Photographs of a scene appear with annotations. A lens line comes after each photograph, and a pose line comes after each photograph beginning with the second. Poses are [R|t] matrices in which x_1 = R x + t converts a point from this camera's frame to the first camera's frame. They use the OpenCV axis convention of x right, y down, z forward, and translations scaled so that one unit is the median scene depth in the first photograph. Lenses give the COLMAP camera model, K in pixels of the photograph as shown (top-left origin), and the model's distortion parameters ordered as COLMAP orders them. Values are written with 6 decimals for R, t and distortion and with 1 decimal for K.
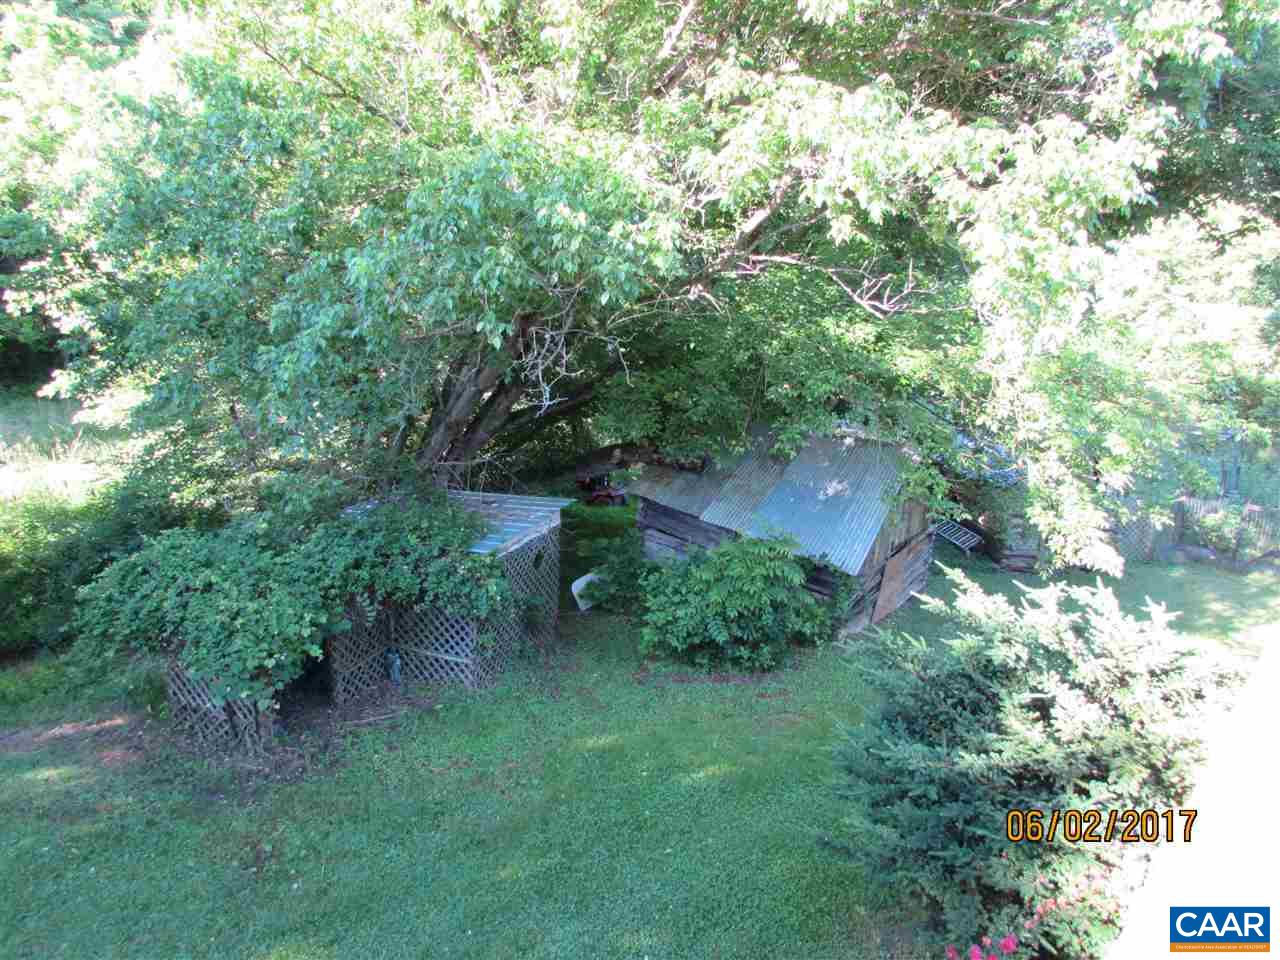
lens RADIAL K [[901.4, 0, 641.7], [0, 901.4, 485.7], [0, 0, 1]] dist [-0.041076, 0.024357]
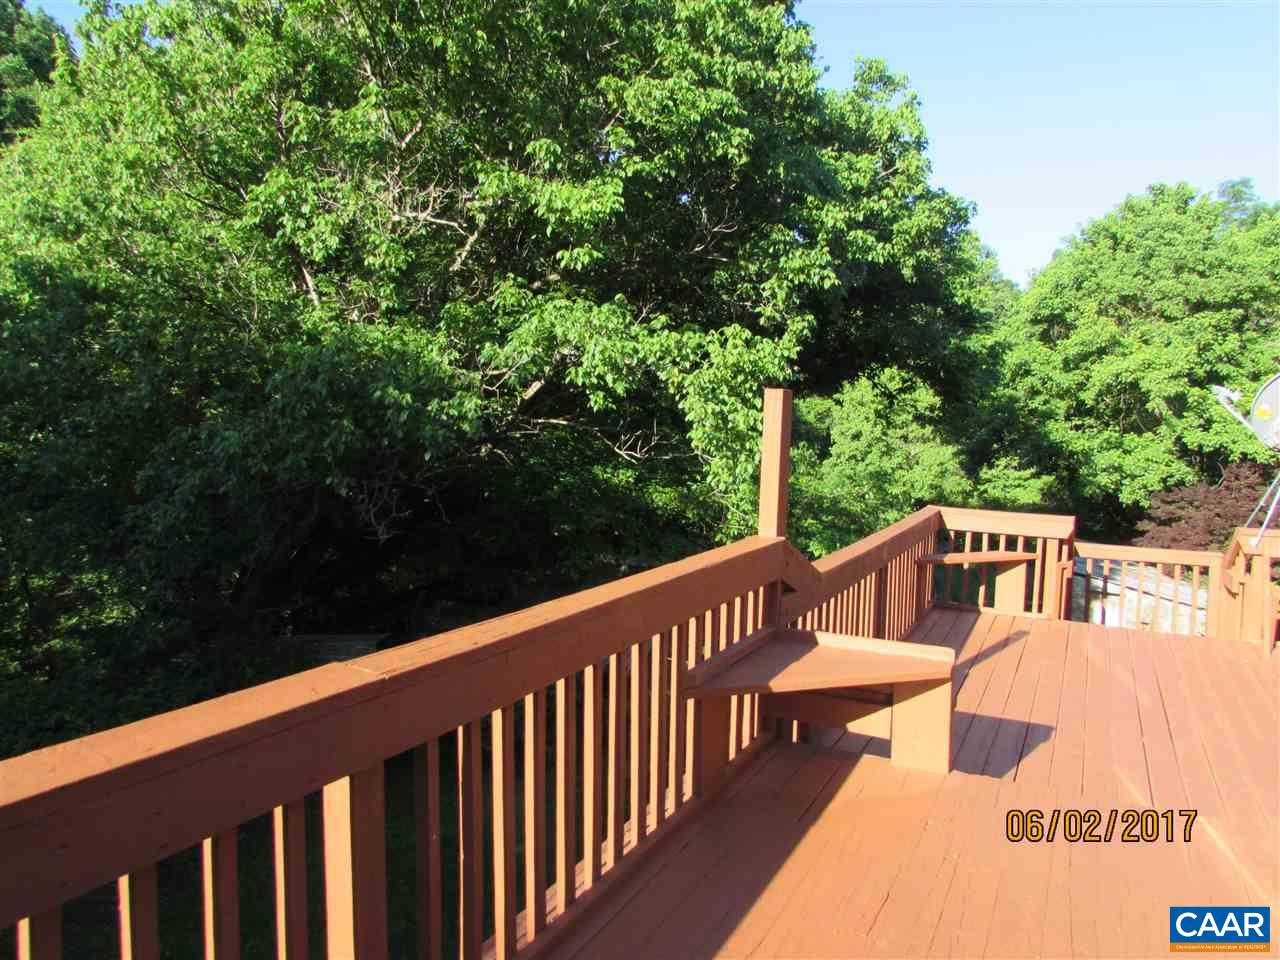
lens RADIAL K [[901.4, 0, 641.7], [0, 901.4, 485.7], [0, 0, 1]] dist [-0.041076, 0.024357]
pose [[0.970352, -0.043087, 0.237826, -0.048269], [0.083021, 0.983530, -0.160547, 0.072188], [-0.226992, 0.175531, 0.957948, -0.323905]]
